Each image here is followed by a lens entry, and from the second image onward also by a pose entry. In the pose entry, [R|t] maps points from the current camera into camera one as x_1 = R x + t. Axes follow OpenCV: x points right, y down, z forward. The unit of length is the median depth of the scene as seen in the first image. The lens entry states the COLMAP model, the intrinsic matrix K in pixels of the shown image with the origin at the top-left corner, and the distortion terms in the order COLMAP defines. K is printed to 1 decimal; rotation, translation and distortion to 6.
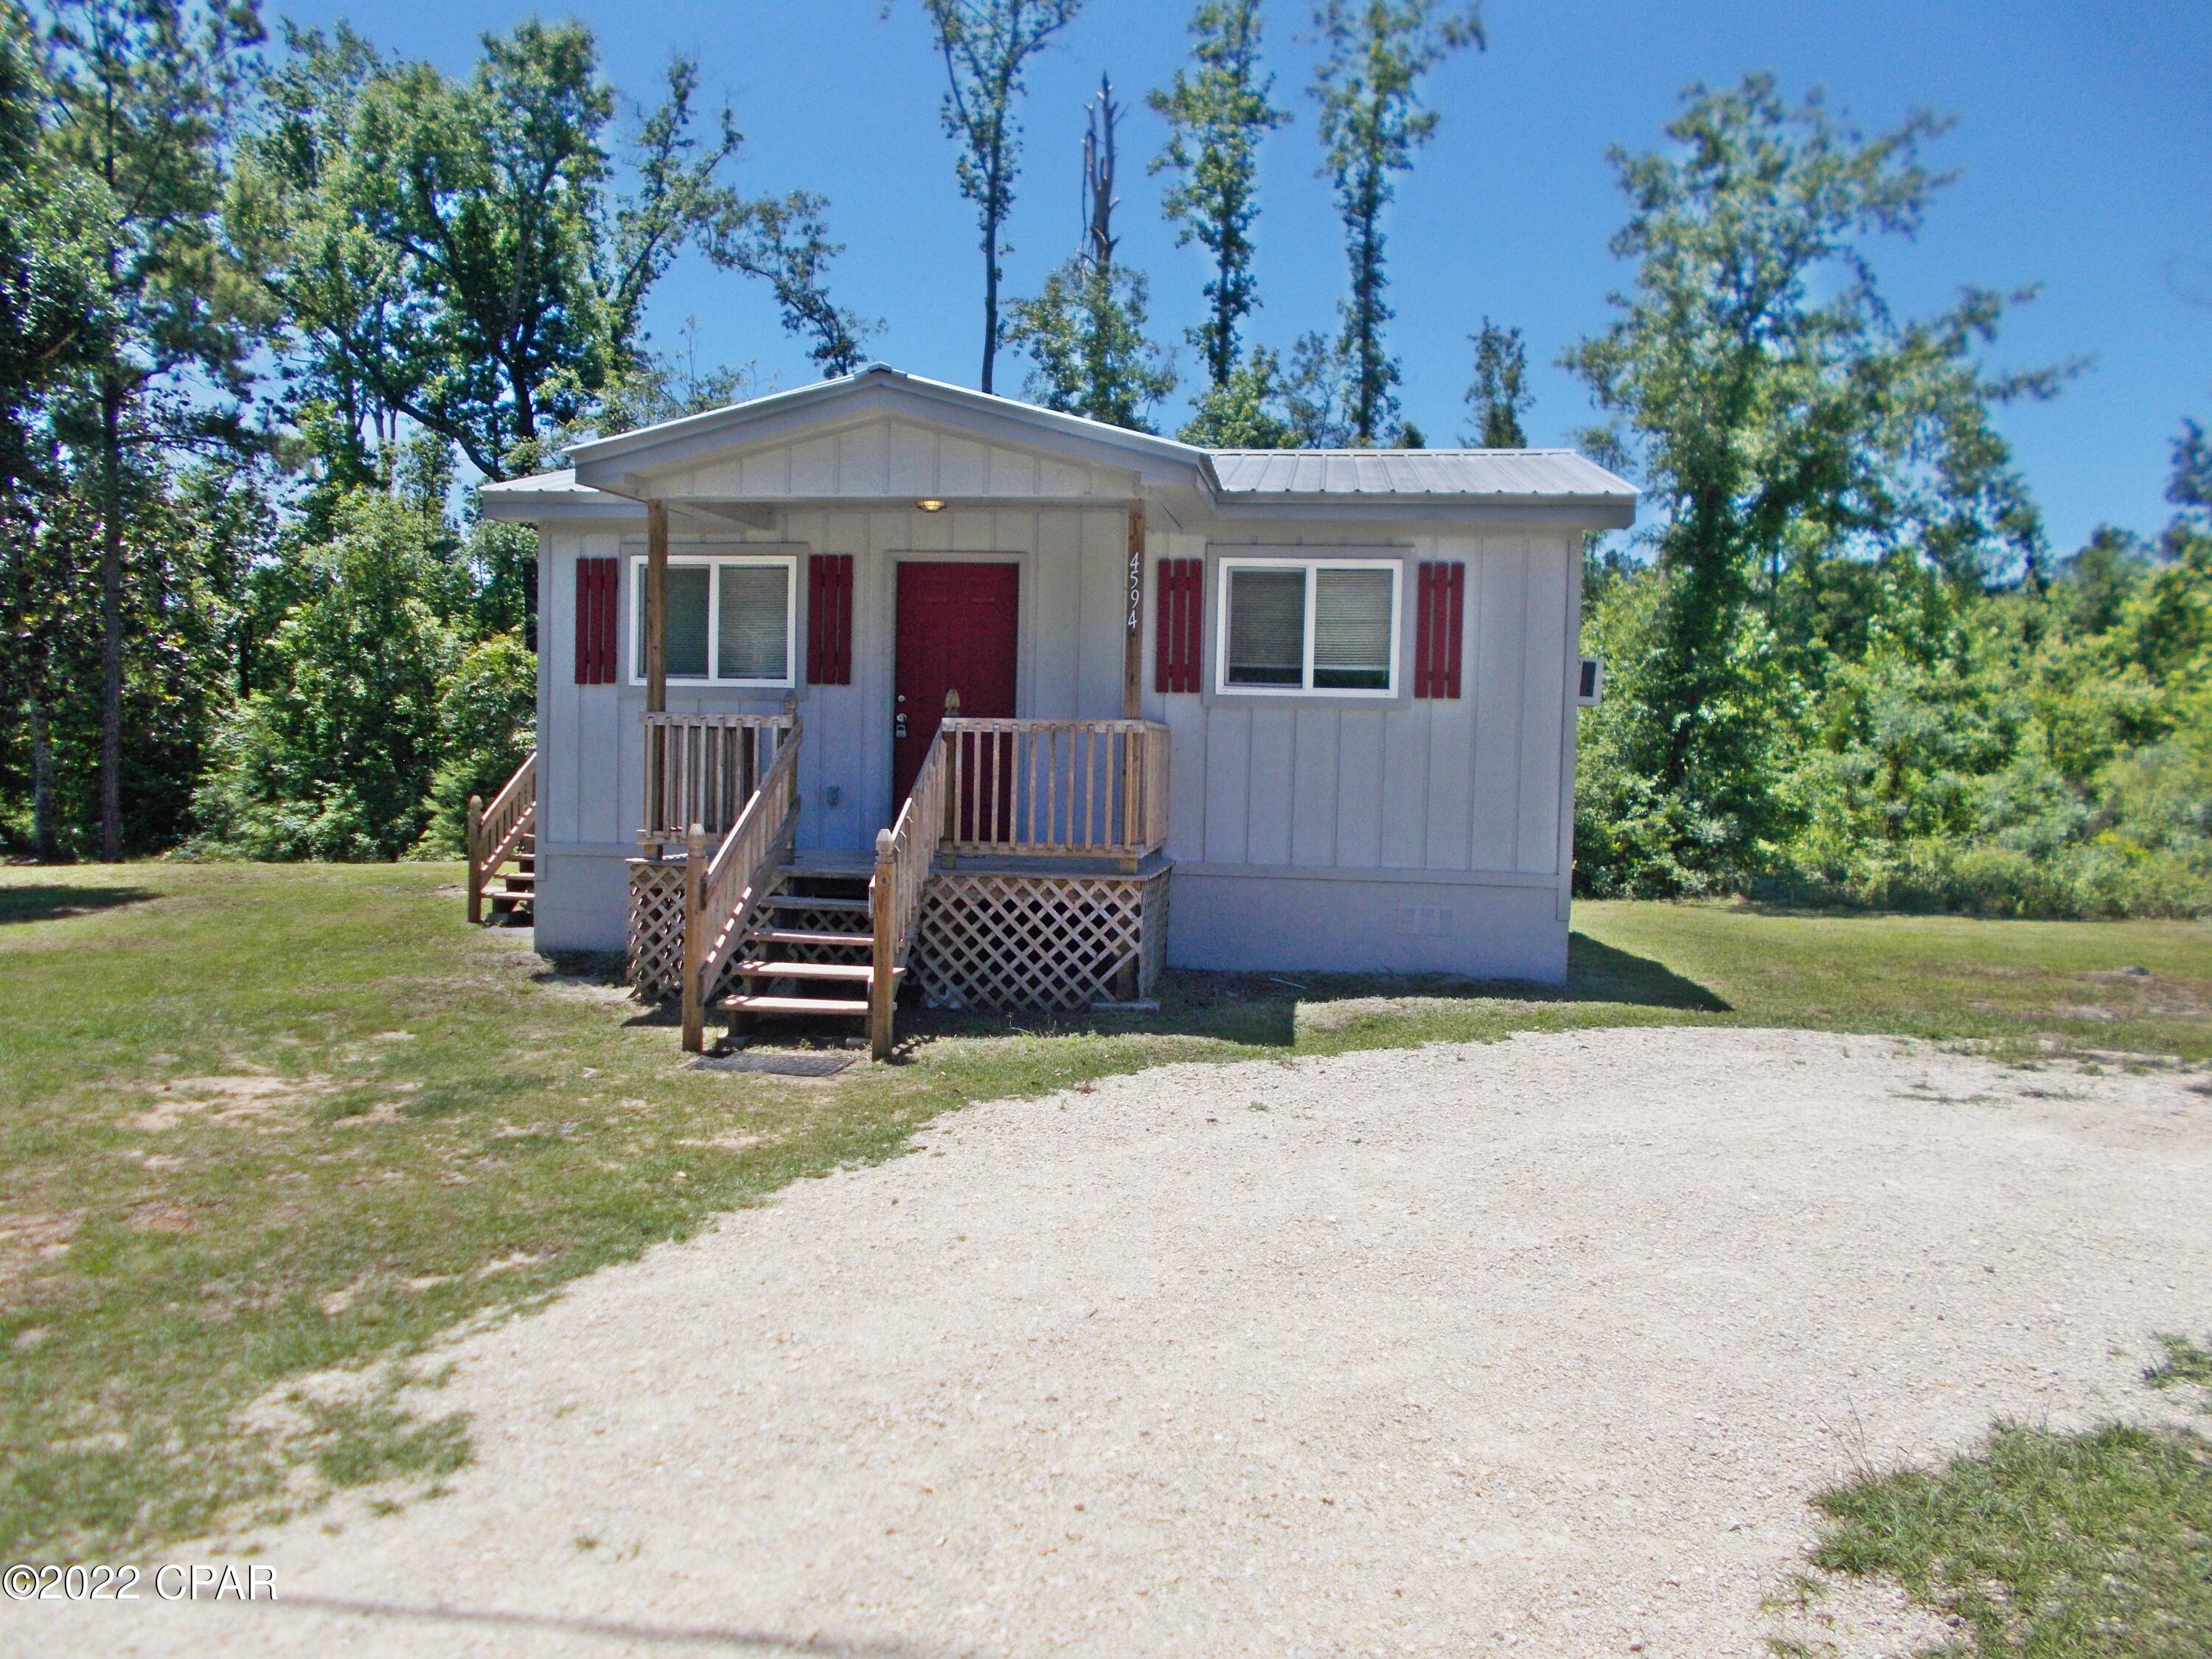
lens RADIAL K [[1685.3, 0, 1108.9], [0, 1685.3, 822.2], [0, 0, 1]] dist [0.013385, -0.024008]
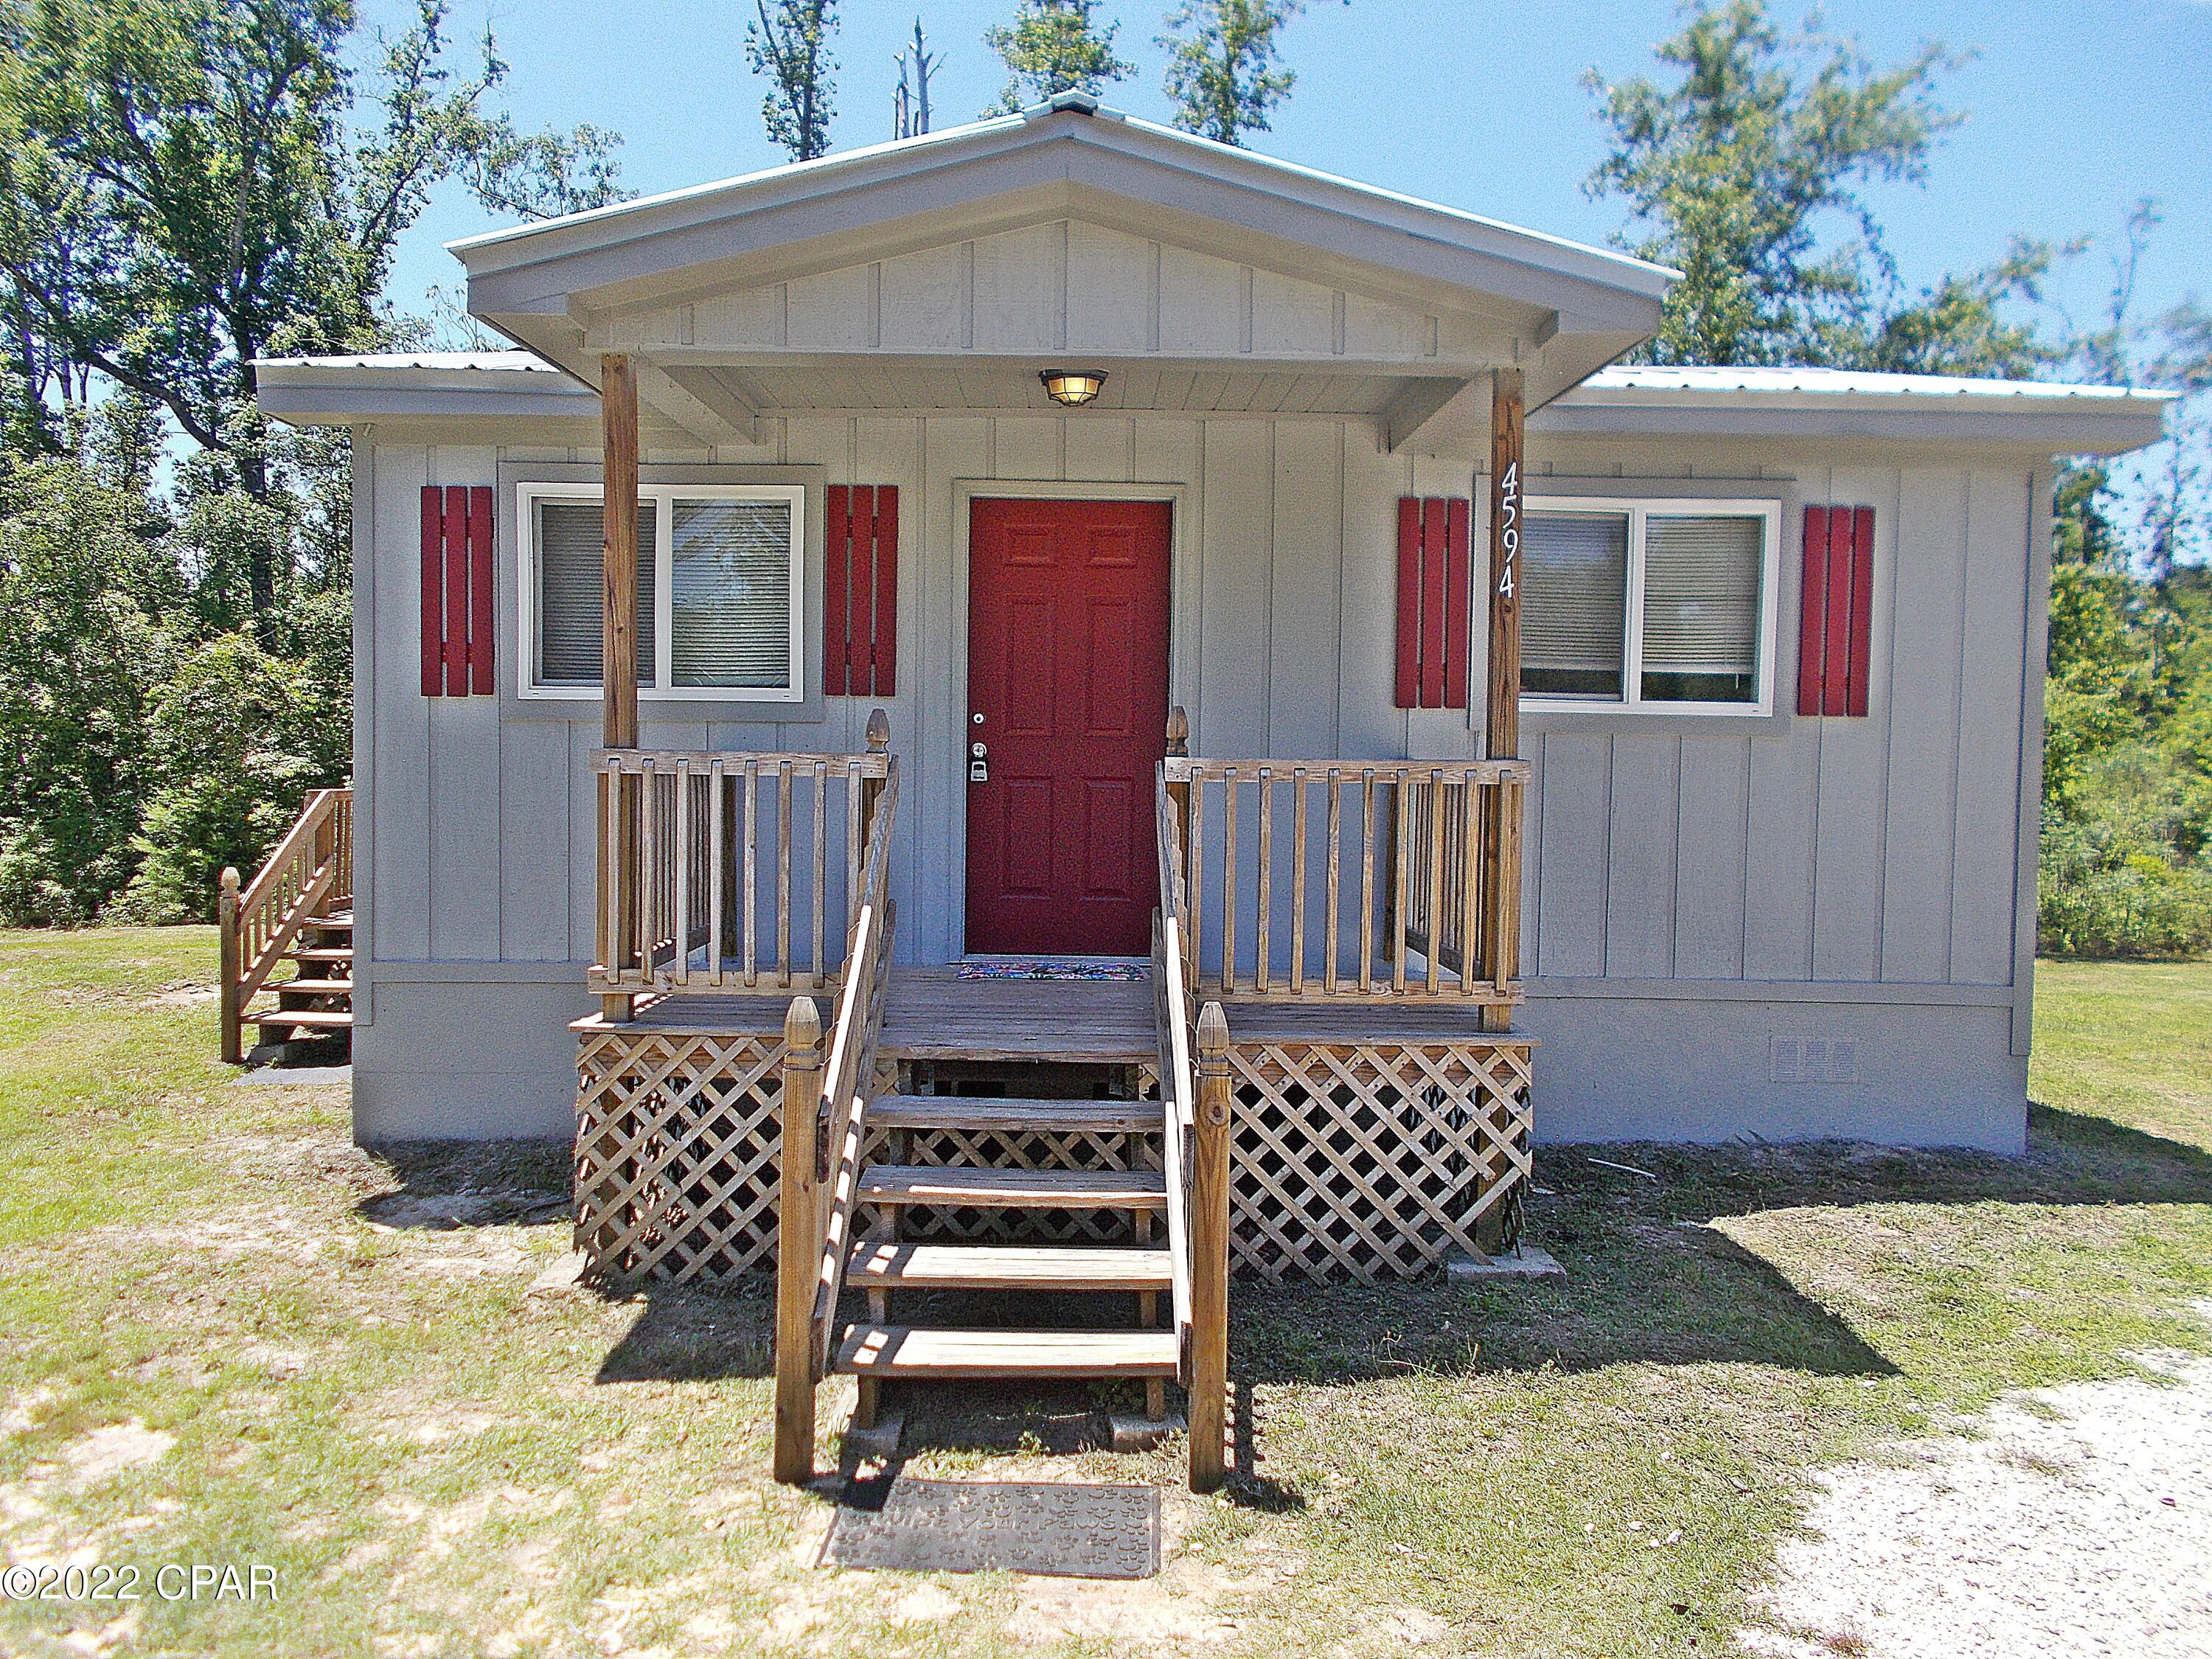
lens RADIAL K [[1685.3, 0, 1101.4], [0, 1685.3, 829.7], [0, 0, 1]] dist [0.013385, -0.024008]
pose [[0.990174, -0.014297, 0.139111, -0.054783], [0.014239, 0.999898, 0.001413, -0.010944], [-0.139117, 0.000582, 0.990276, 0.126341]]
